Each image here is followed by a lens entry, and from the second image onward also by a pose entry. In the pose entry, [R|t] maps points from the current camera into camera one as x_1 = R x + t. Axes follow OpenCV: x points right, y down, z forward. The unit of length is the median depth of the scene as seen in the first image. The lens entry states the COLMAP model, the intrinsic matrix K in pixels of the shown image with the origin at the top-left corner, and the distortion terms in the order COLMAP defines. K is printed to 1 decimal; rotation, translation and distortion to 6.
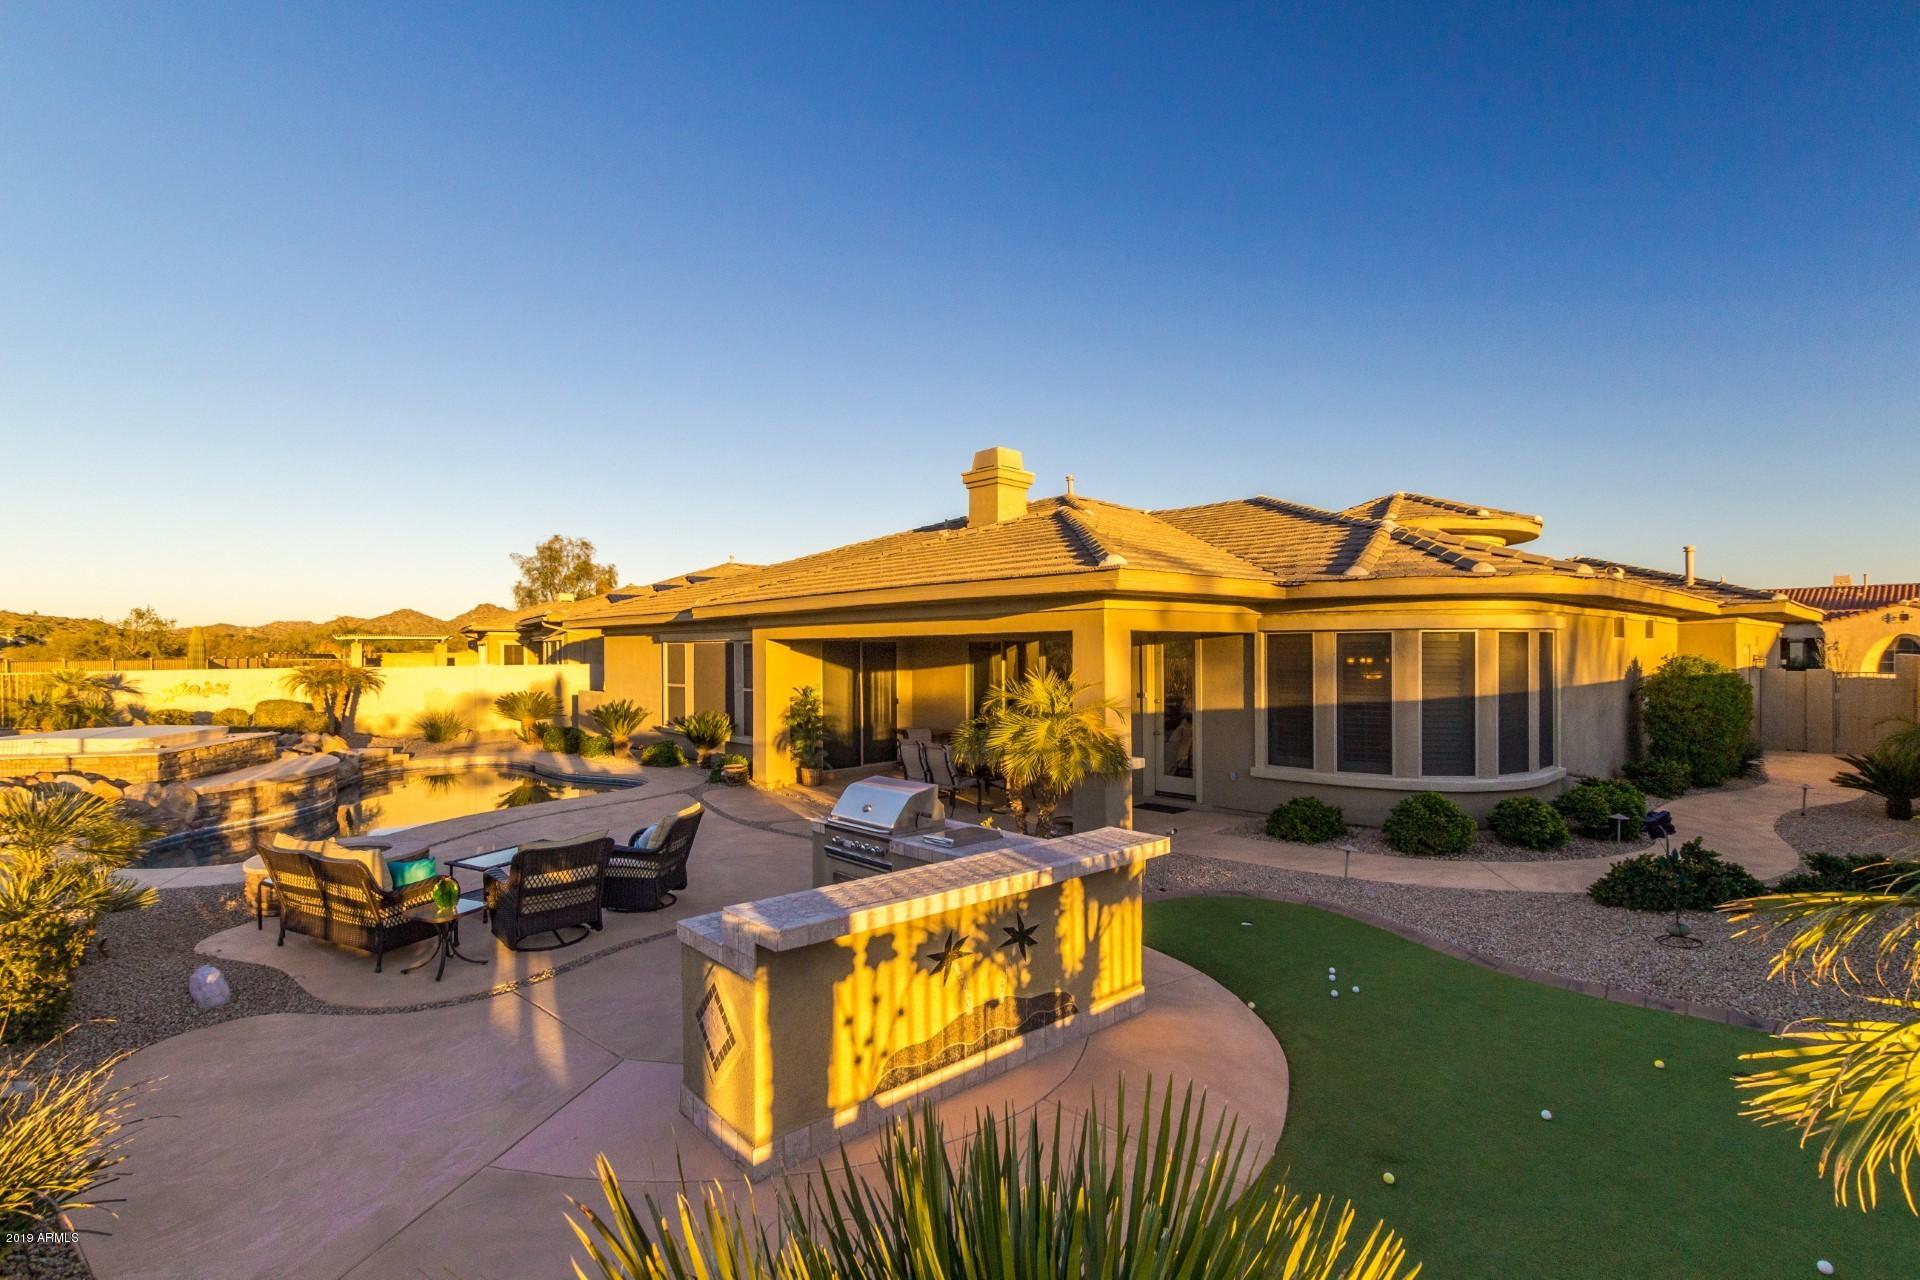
lens RADIAL K [[881.1, 0, 959.3], [0, 881.1, 646.7], [0, 0, 1]] dist [0.001901, -0.004701]
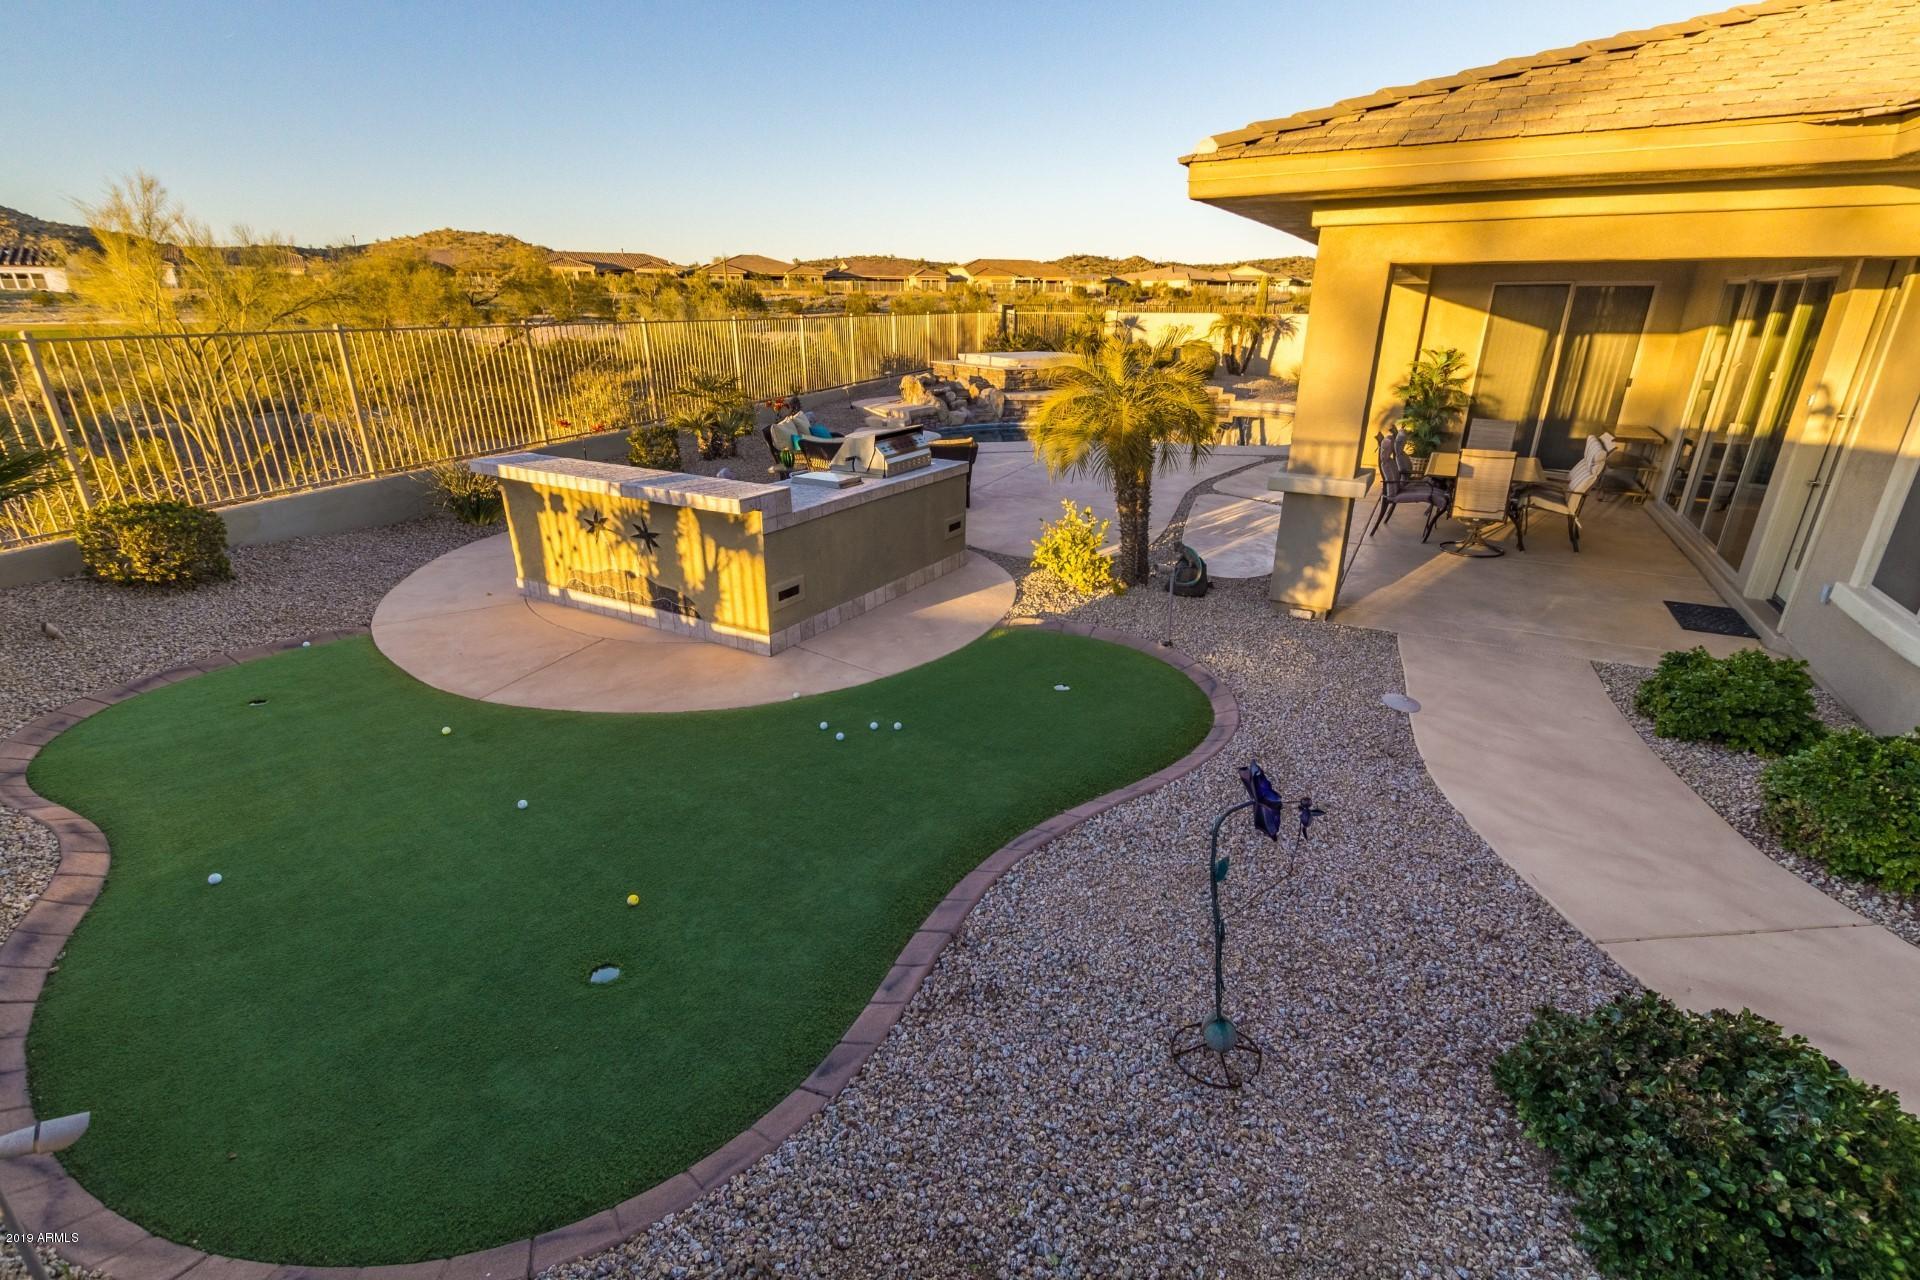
lens RADIAL K [[881.1, 0, 959.3], [0, 881.1, 646.7], [0, 0, 1]] dist [0.001901, -0.004701]
pose [[0.322017, 0.353202, -0.878381, 1.342603], [-0.000375, 0.927849, 0.372955, -0.004359], [0.946734, -0.119769, 0.298916, 0.981544]]
